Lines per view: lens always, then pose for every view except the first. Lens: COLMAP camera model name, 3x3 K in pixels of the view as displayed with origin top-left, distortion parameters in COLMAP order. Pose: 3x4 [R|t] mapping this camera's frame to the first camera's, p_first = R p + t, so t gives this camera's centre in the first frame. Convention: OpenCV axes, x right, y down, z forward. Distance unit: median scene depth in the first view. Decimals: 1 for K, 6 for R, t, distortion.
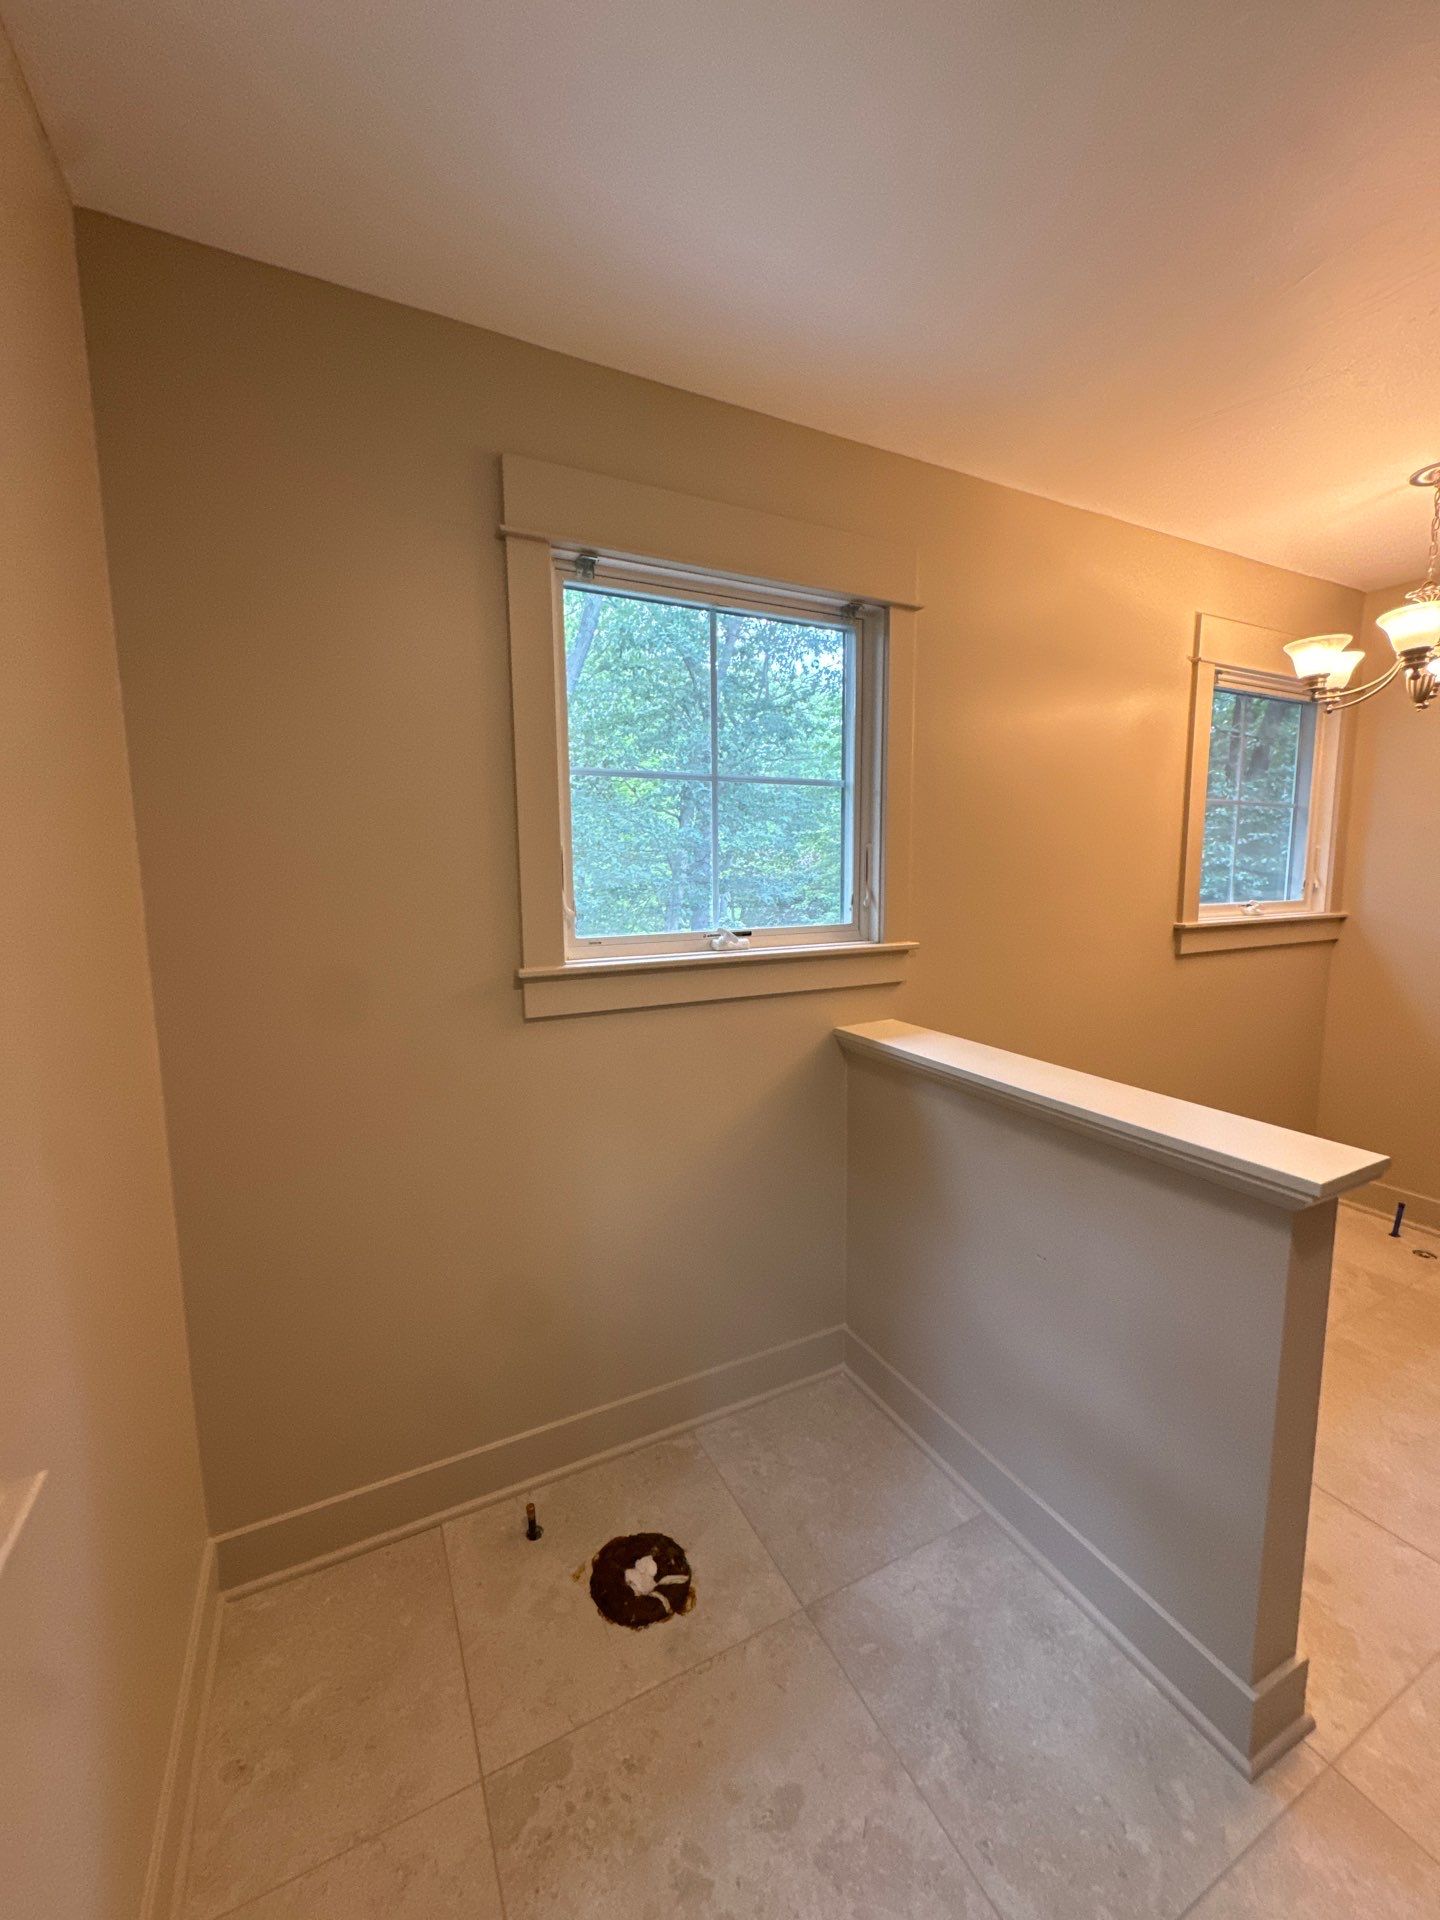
lens RADIAL K [[759.9, 0, 720.0], [0, 759.9, 960.0], [0, 0, 1]] dist [-0.002425, 0.000039]
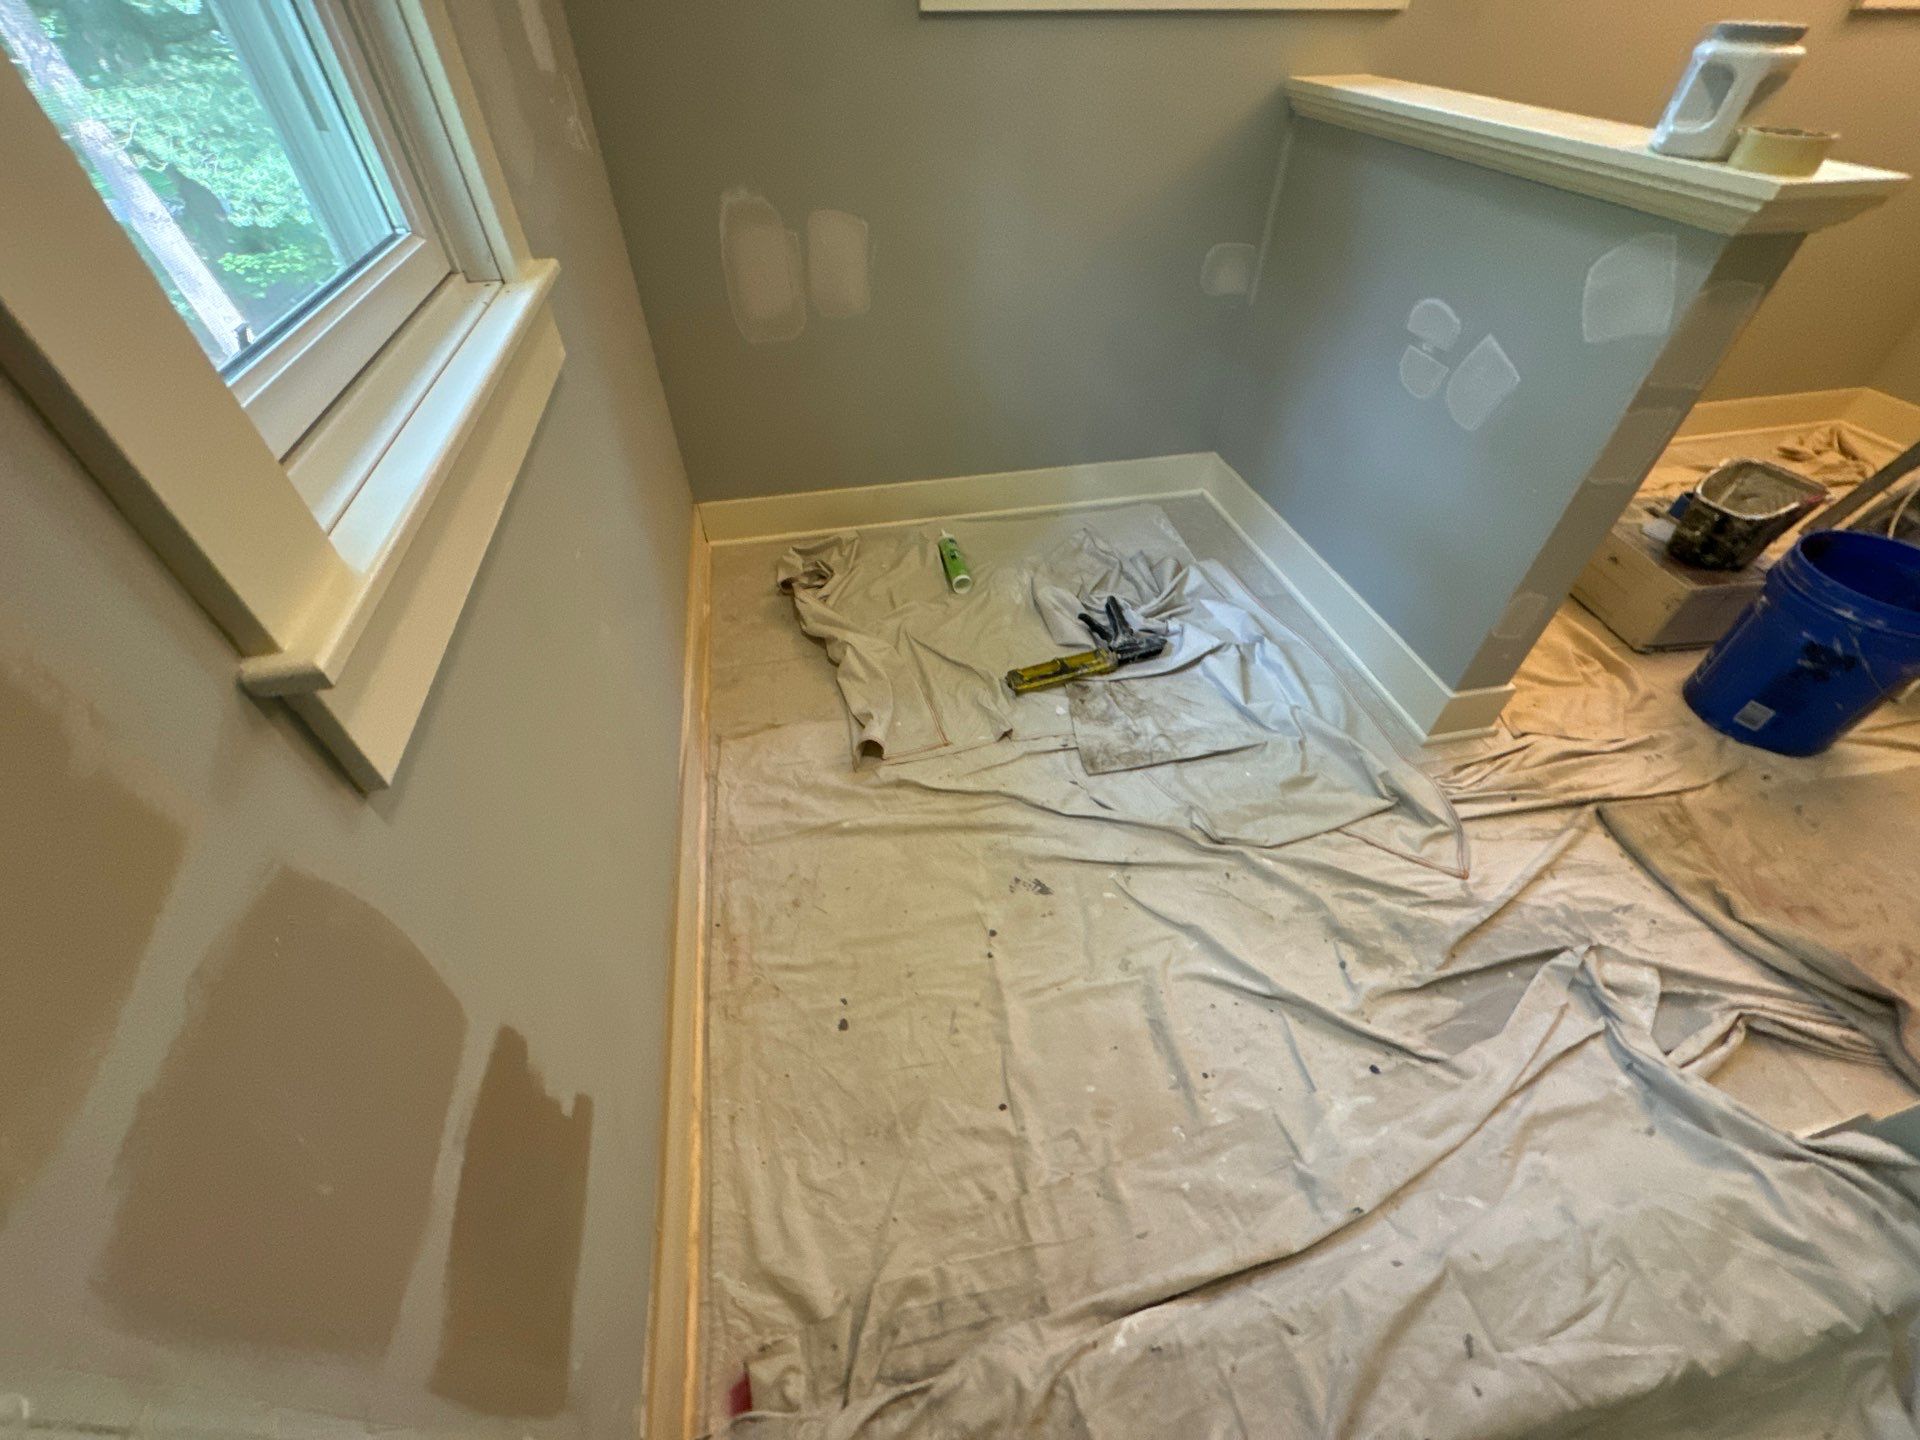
lens RADIAL K [[761.4, 0, 956.9], [0, 761.4, 713.9], [0, 0, 1]] dist [-0.000066, 0.000034]
pose [[0.966249, 0.191898, -0.171866, 0.073546], [-0.047249, 0.787856, 0.614044, 0.148174], [0.253240, -0.585199, 0.770332, -0.131080]]
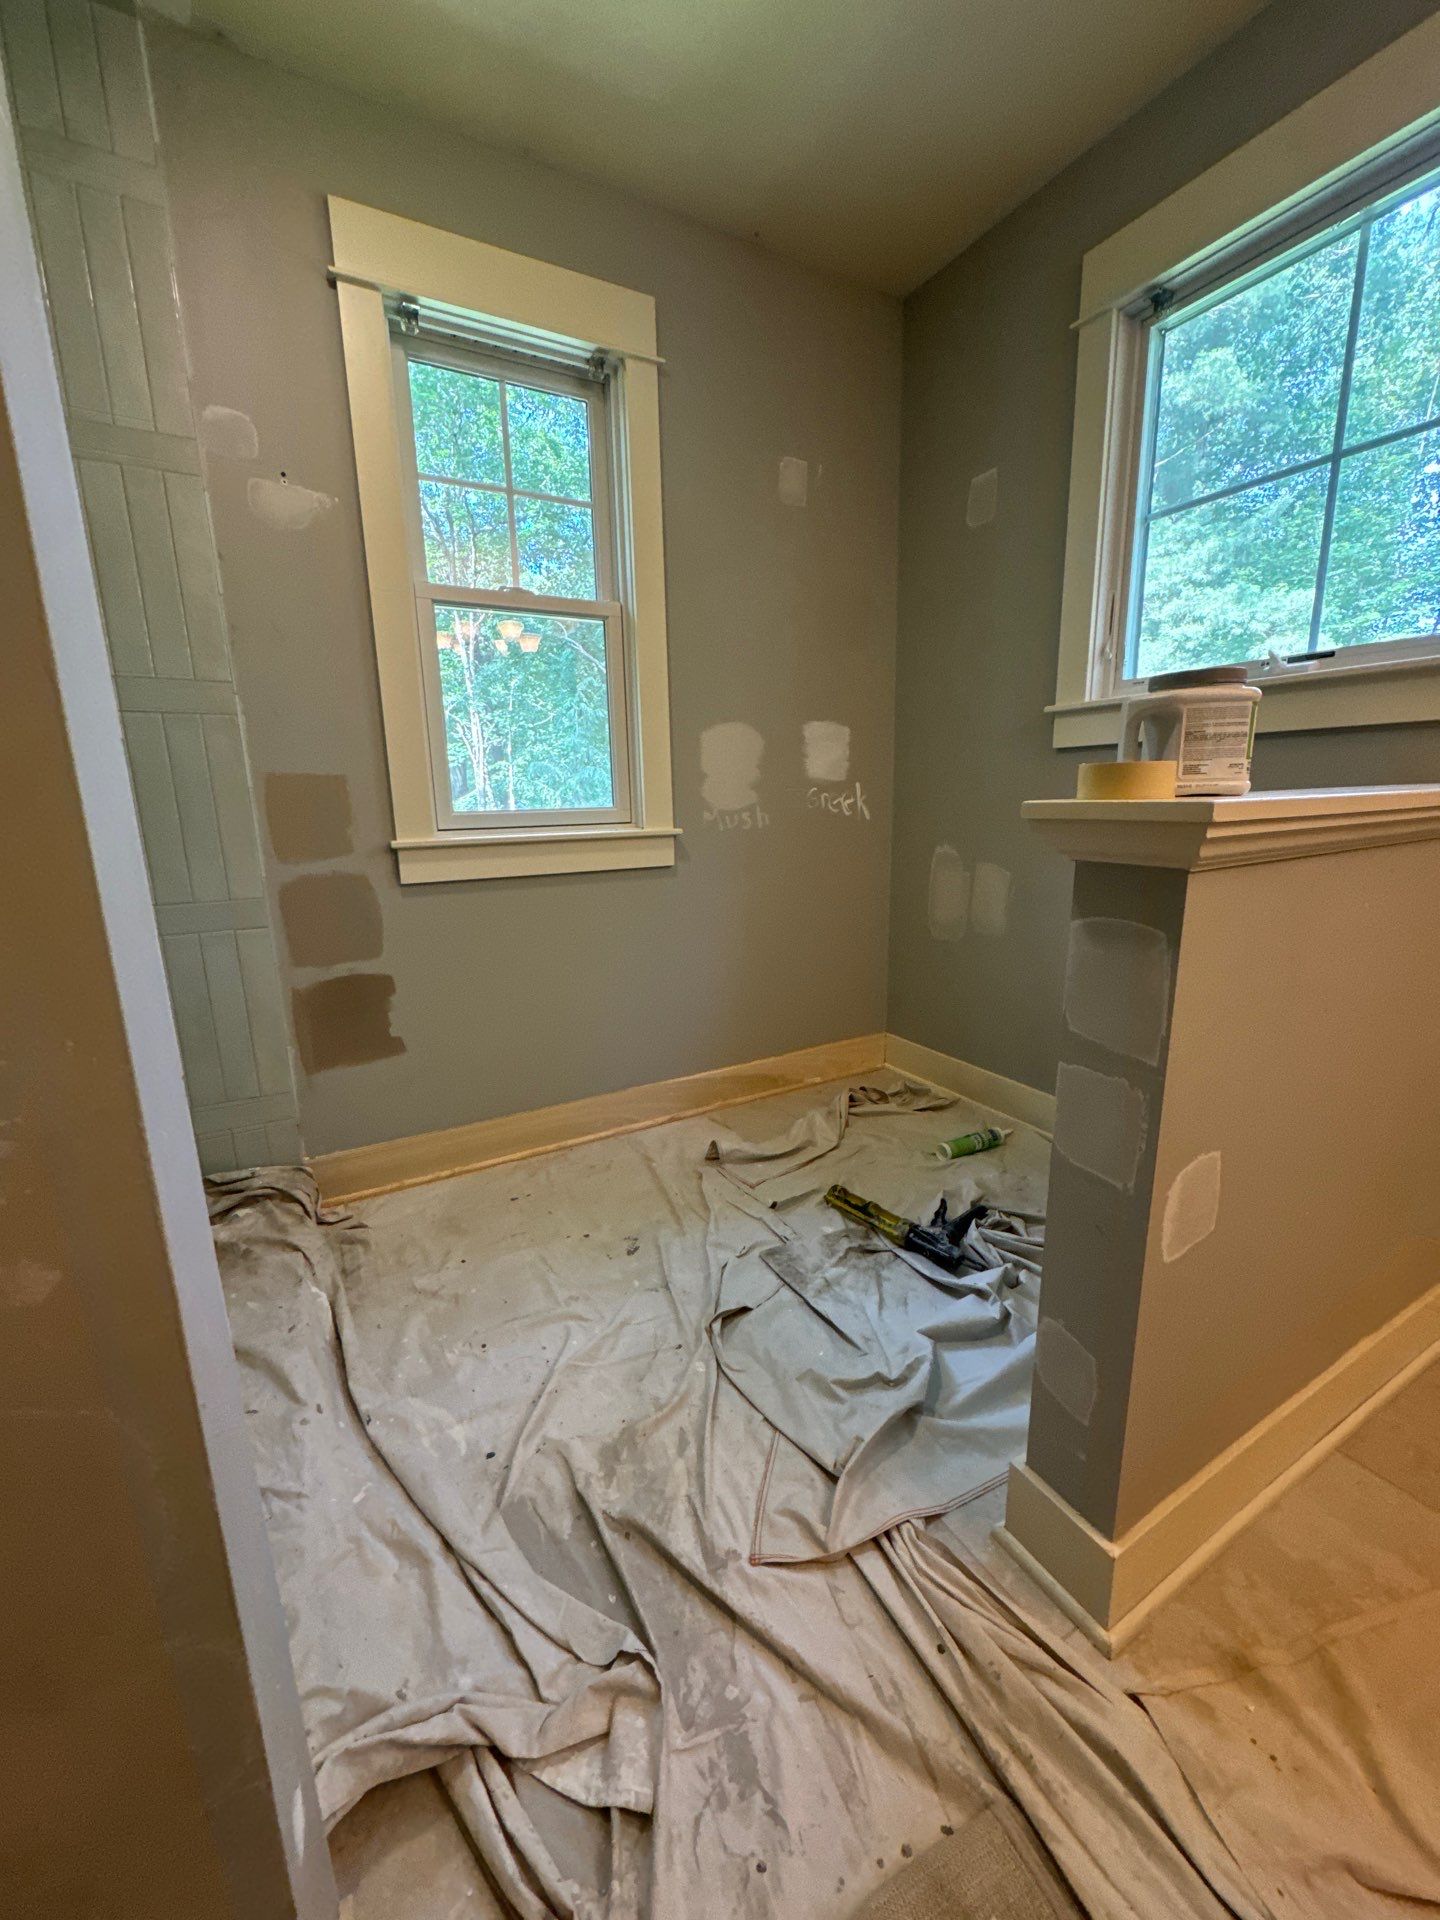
lens RADIAL K [[756.9, 0, 721.2], [0, 756.9, 952.0], [0, 0, 1]] dist [-0.001734, 0.000292]
pose [[0.039866, 0.213652, -0.976096, 0.842754], [-0.103378, 0.972512, 0.208645, 0.167253], [0.993843, 0.092589, 0.060857, 0.346905]]
